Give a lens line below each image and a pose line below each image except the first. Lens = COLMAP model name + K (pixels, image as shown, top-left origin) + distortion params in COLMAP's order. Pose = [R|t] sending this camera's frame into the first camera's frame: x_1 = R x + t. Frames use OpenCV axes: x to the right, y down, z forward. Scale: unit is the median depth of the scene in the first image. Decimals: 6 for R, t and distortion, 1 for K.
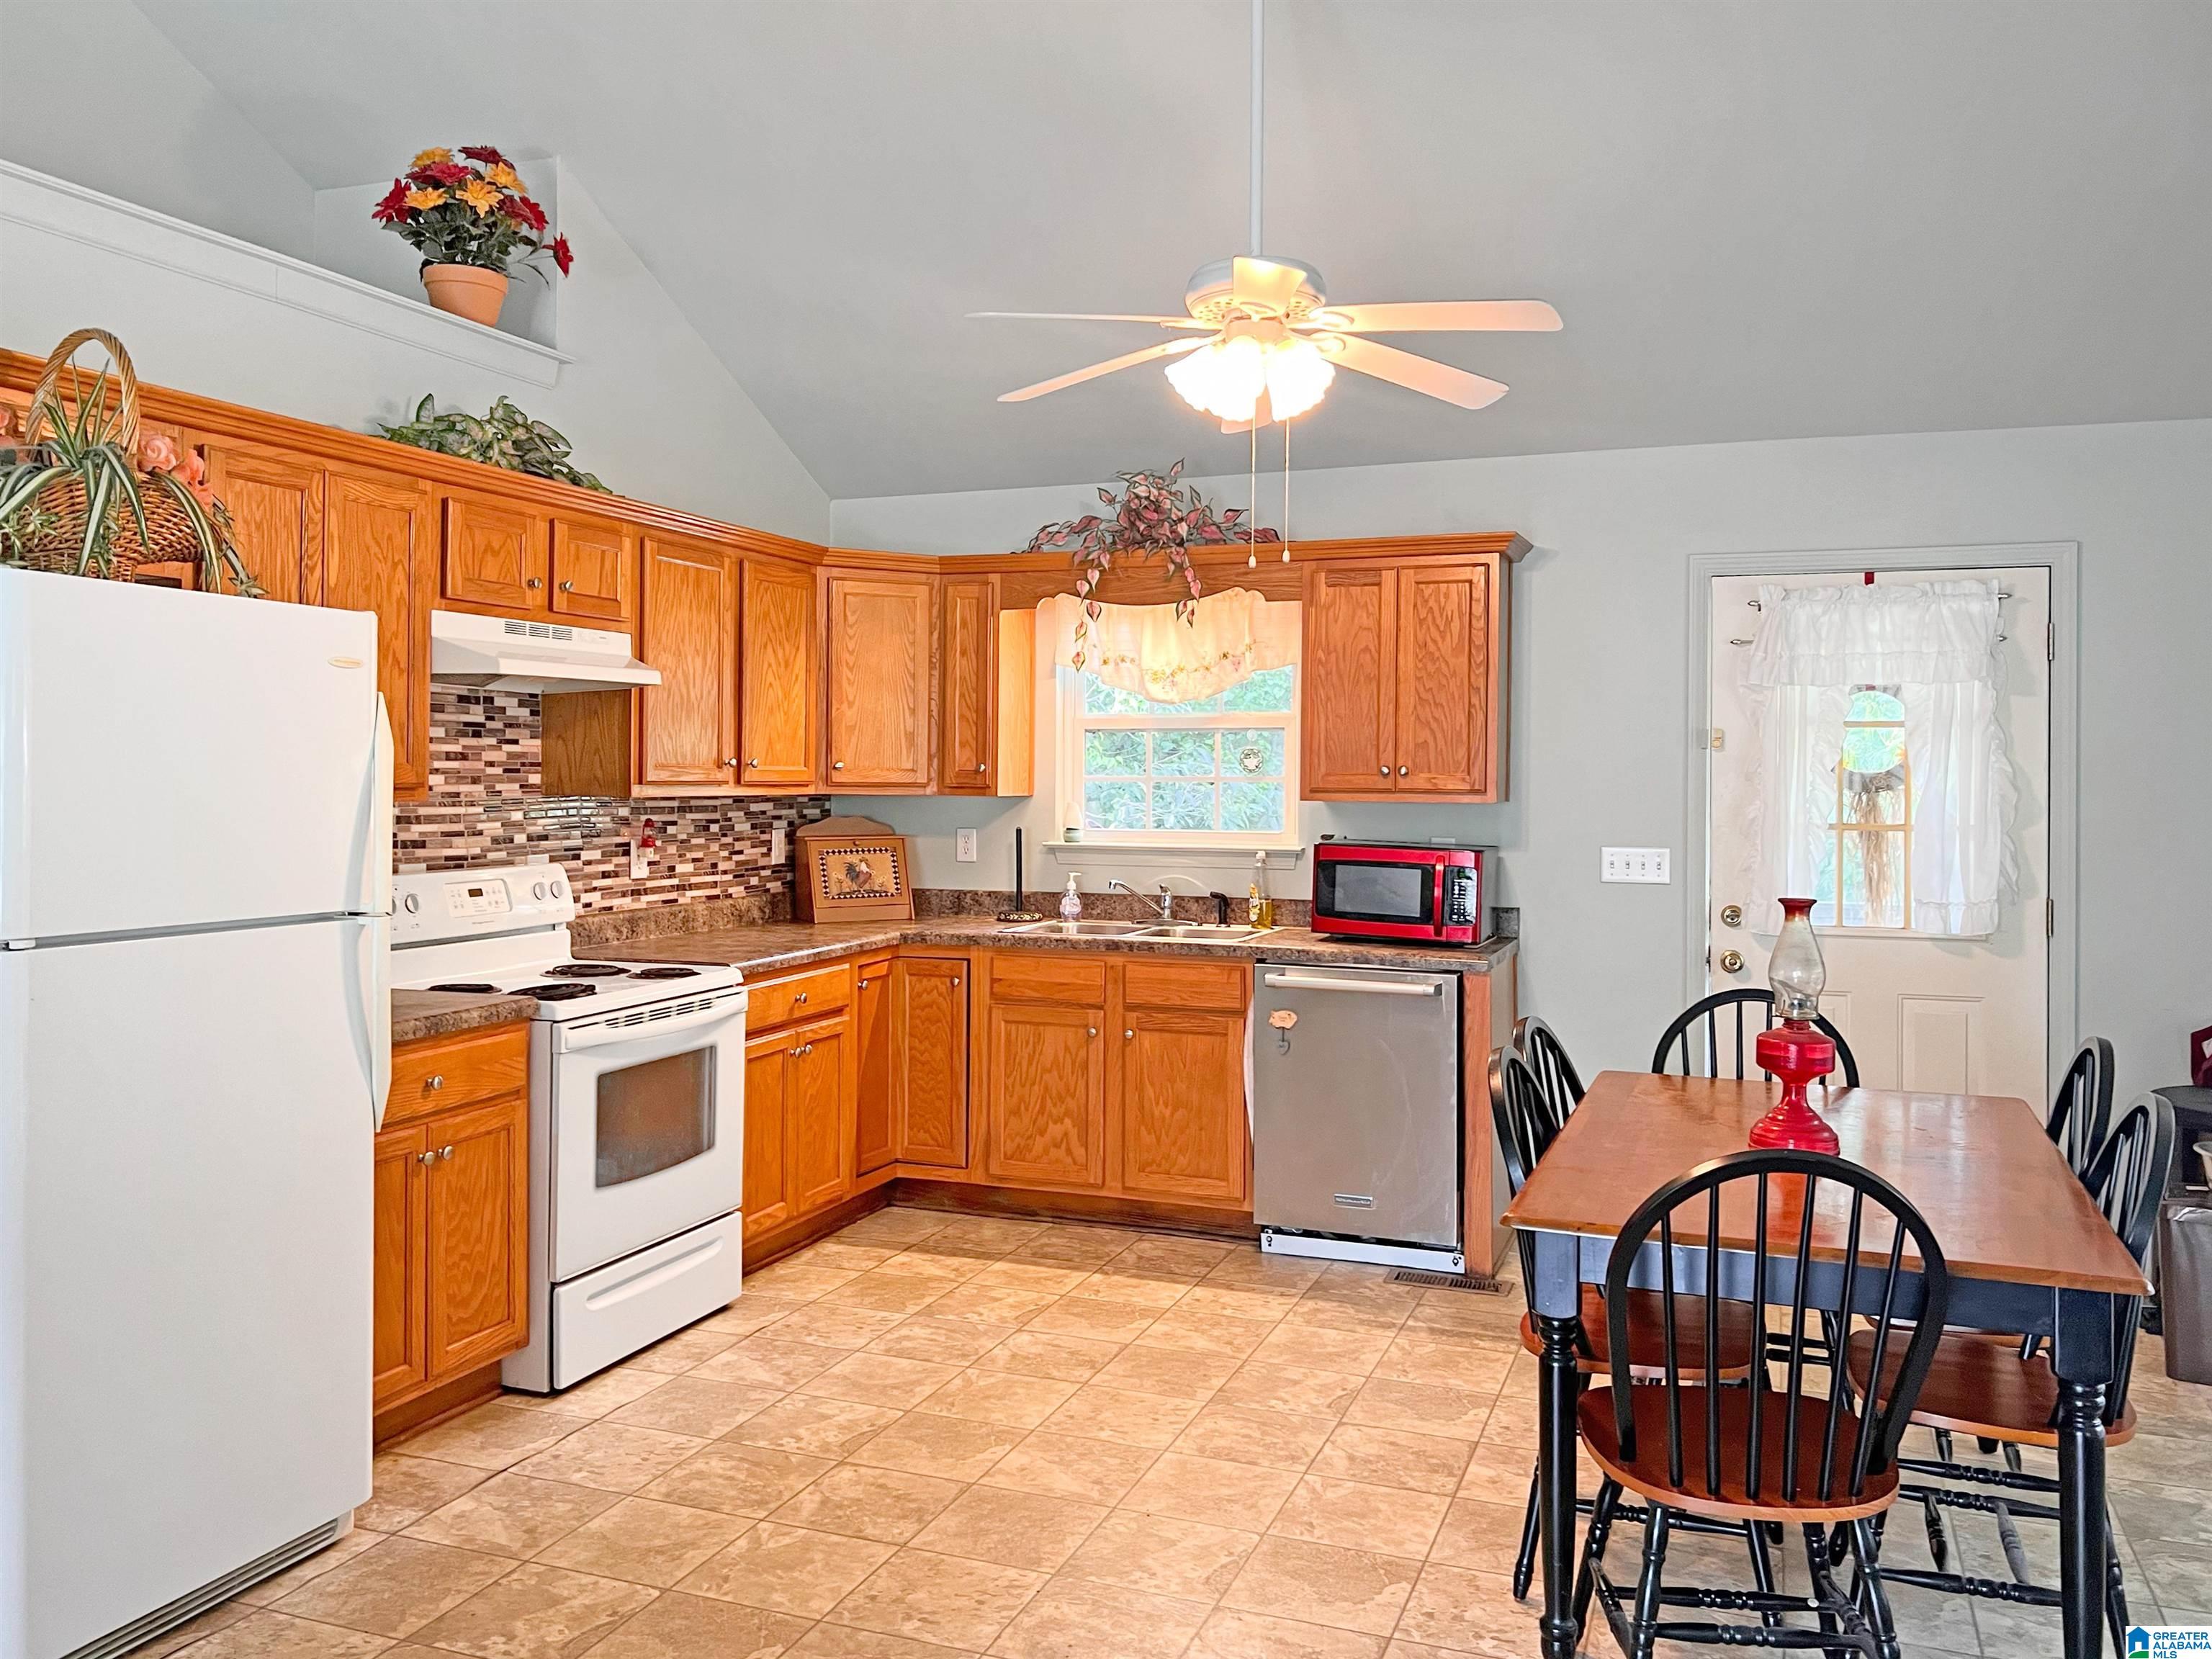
lens RADIAL K [[1742.1, 0, 1107.5], [0, 1742.1, 772.6], [0, 0, 1]] dist [0.265959, -0.630481]
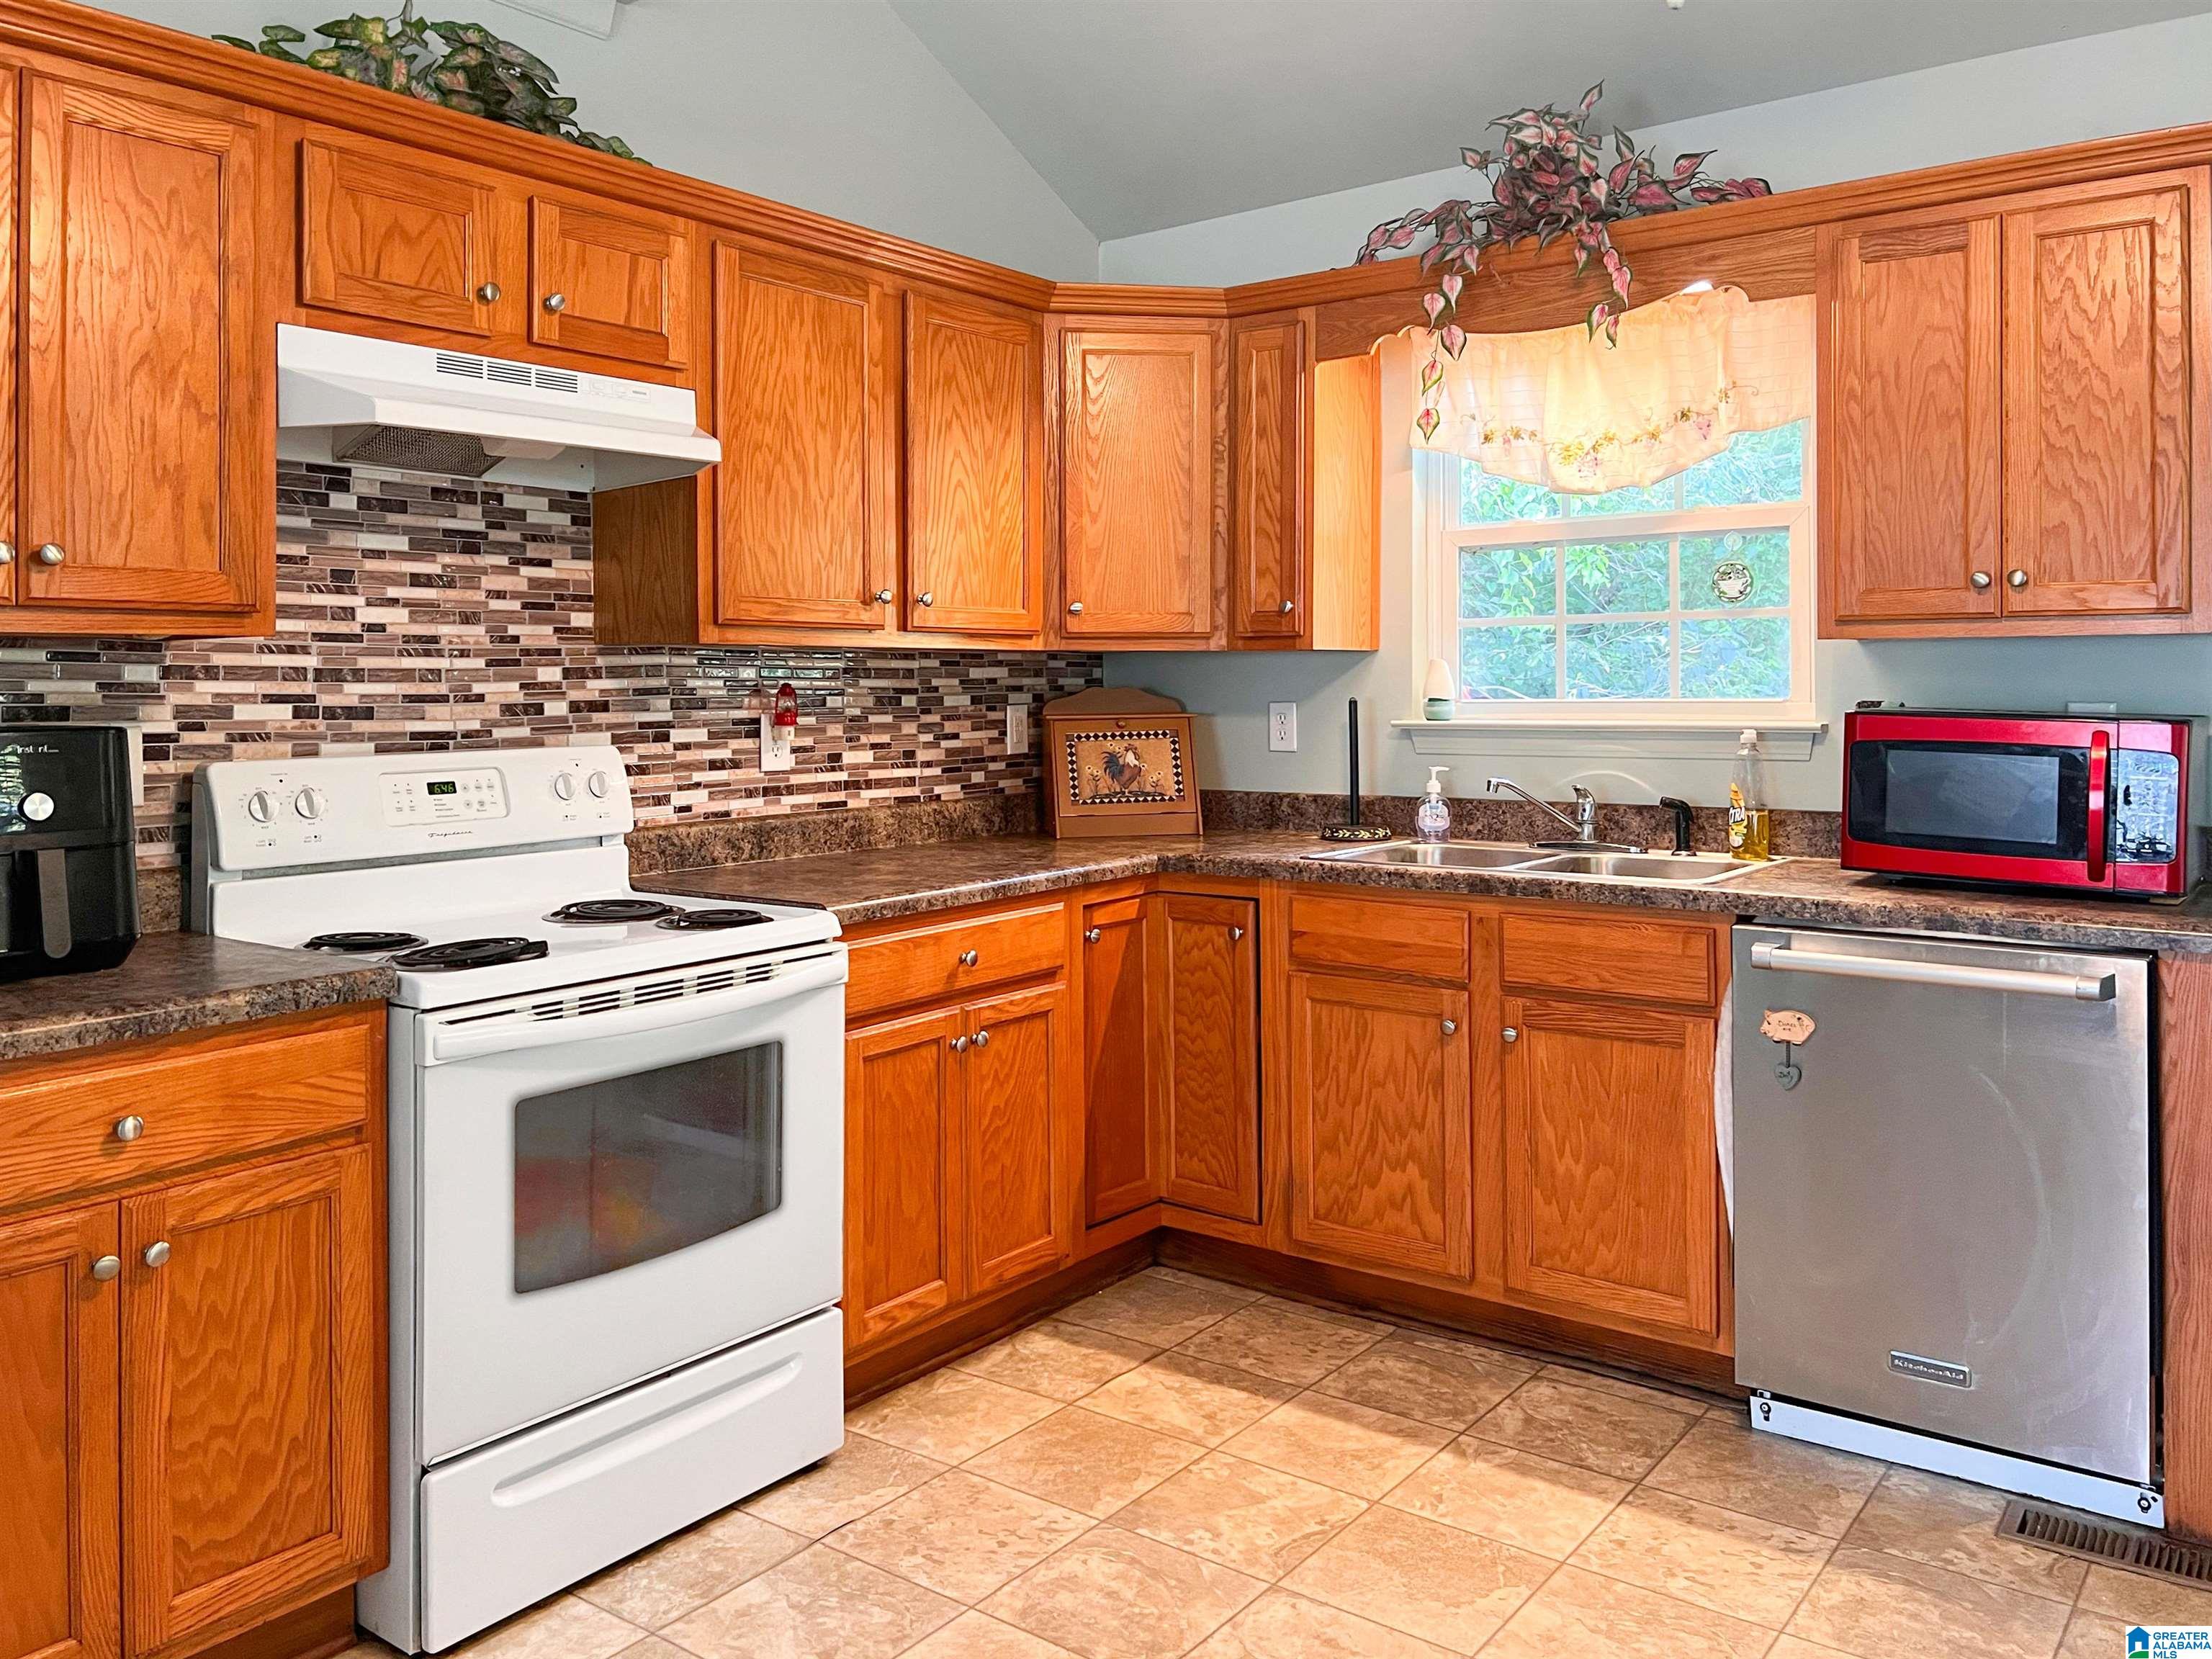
lens RADIAL K [[1742.2, 0, 1101.5], [0, 1742.2, 690.6], [0, 0, 1]] dist [0.081622, -0.099199]
pose [[0.960938, -0.012360, -0.276489, 0.045670], [0.013827, 0.999899, 0.003356, 0.028889], [0.276419, -0.007048, 0.961011, 0.393607]]
